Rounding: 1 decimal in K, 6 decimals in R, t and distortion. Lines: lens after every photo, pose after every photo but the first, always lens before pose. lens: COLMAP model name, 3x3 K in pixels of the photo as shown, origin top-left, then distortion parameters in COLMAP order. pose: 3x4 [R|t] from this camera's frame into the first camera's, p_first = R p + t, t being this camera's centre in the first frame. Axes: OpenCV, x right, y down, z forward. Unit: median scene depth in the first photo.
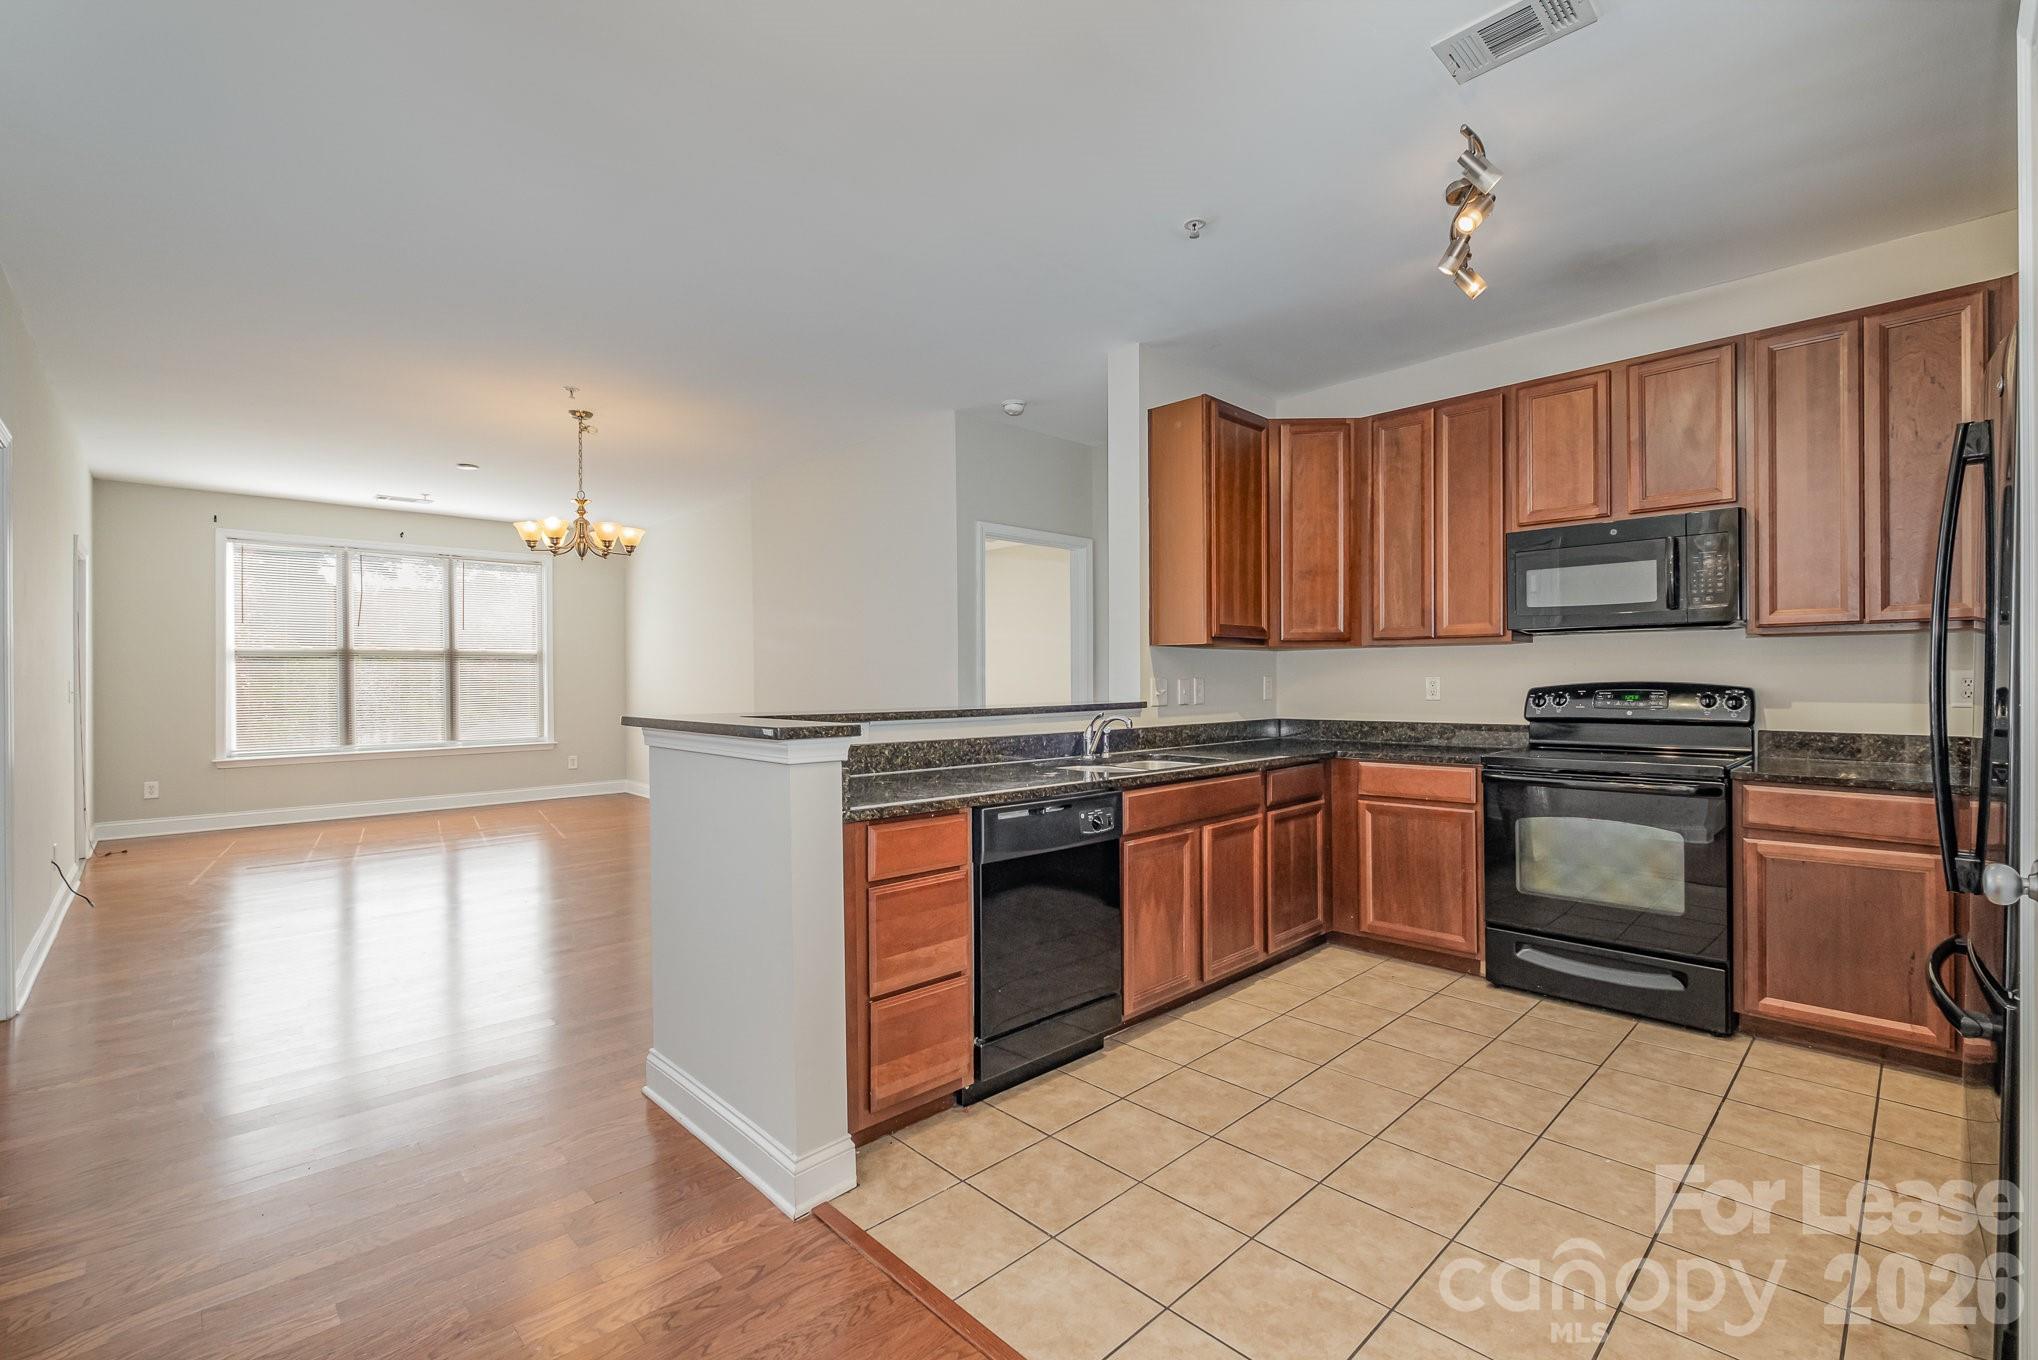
lens RADIAL K [[882.9, 0, 1016.3], [0, 882.9, 681.6], [0, 0, 1]] dist [-0.000371, -0.000008]
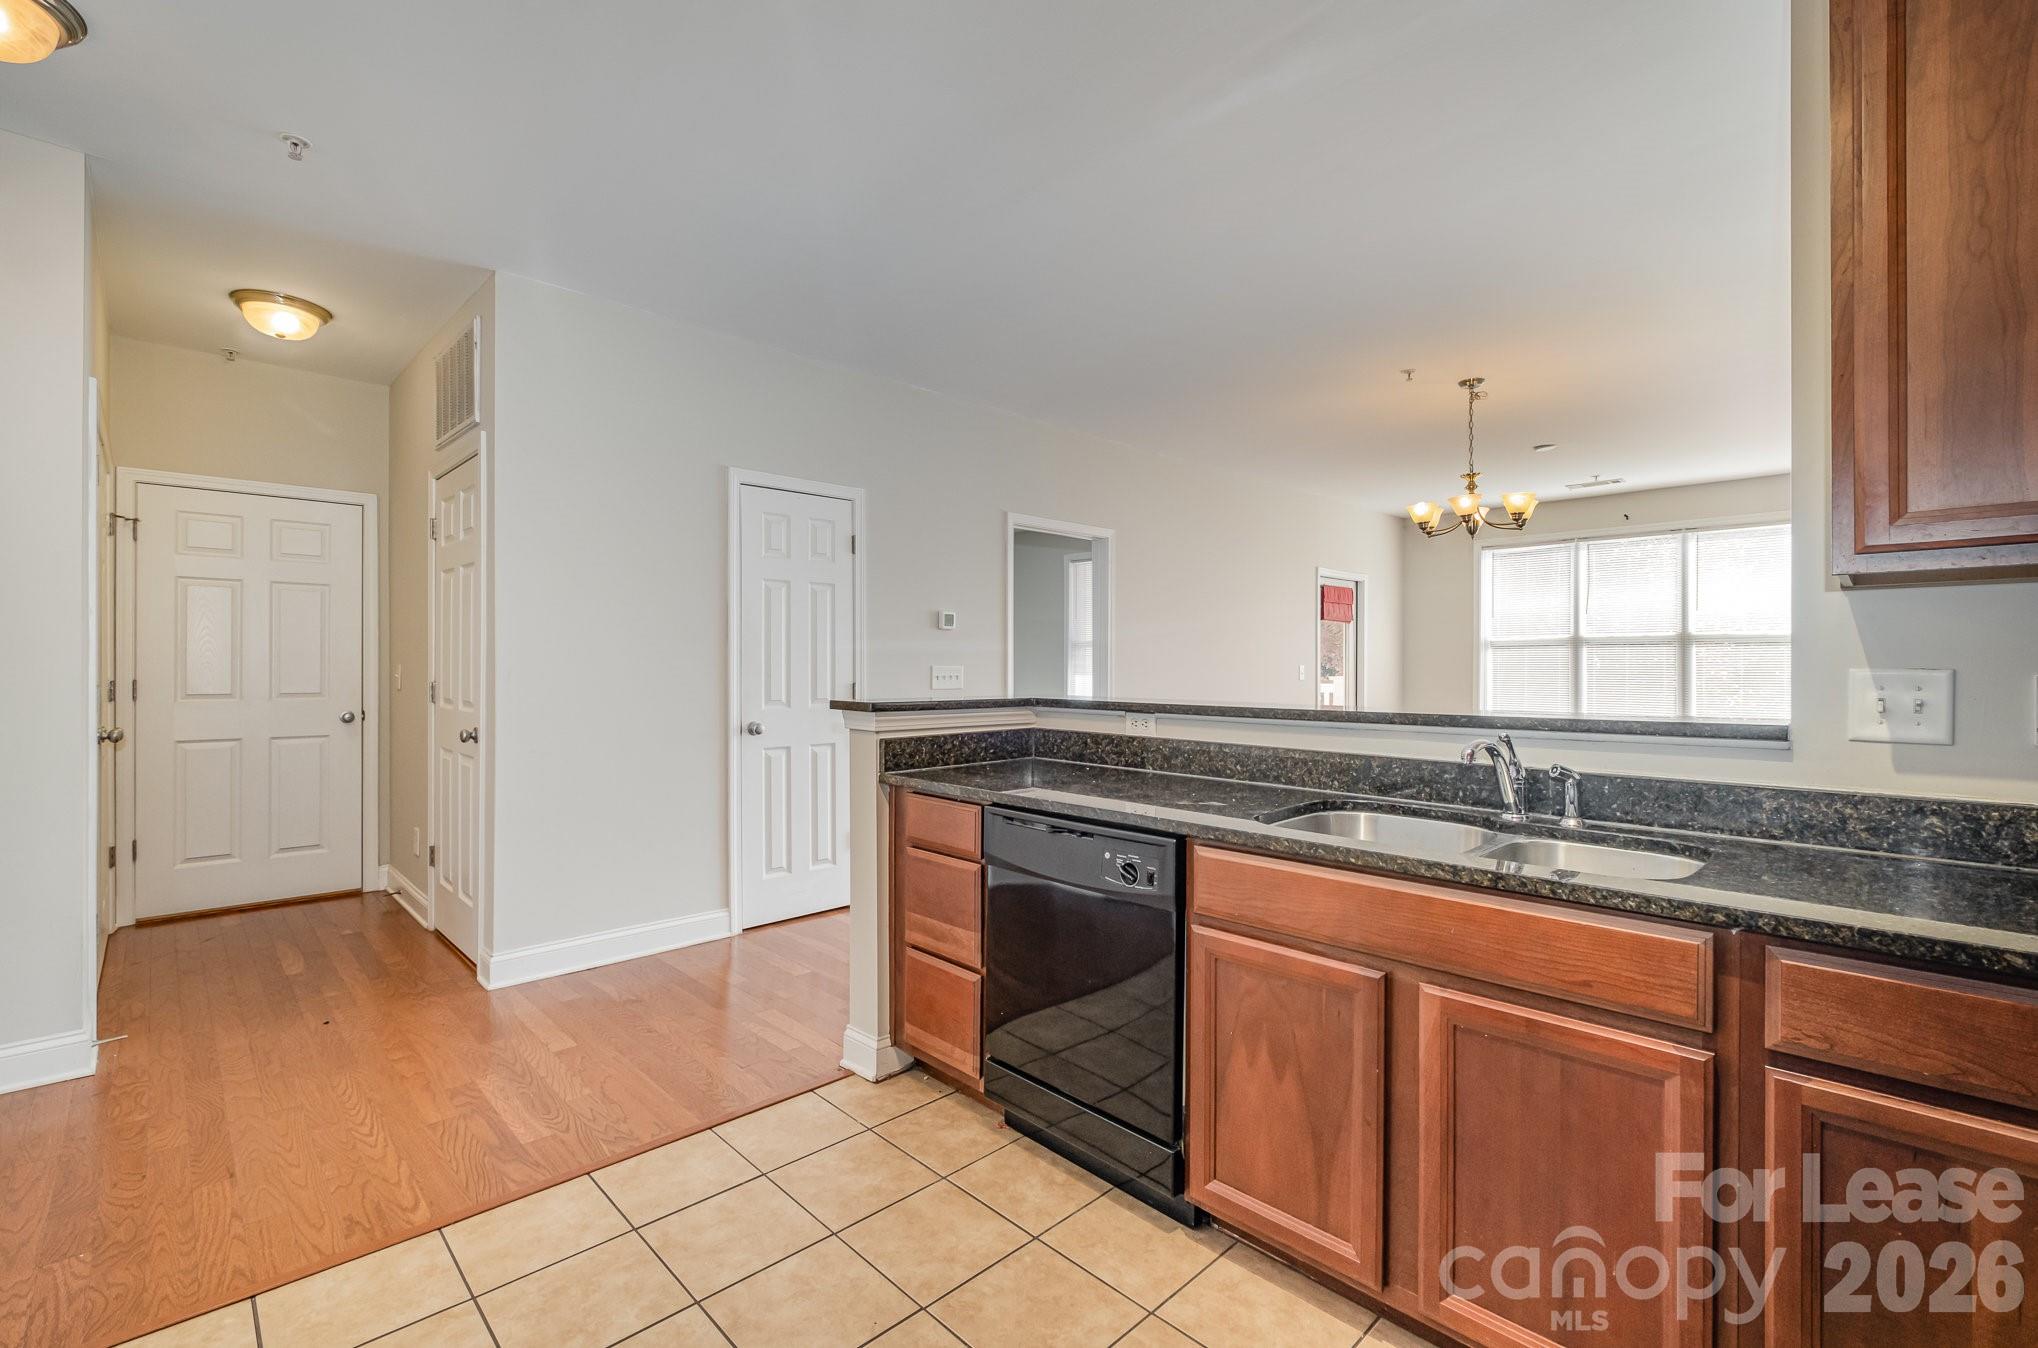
lens RADIAL K [[899.1, 0, 1017.5], [0, 899.1, 663.8], [0, 0, 1]] dist [0.003877, 0.000318]
pose [[0.003331, 0.002542, -0.999991, 0.731612], [-0.007349, 0.999970, 0.002518, -0.006397], [0.999967, 0.007341, 0.003350, 0.823978]]
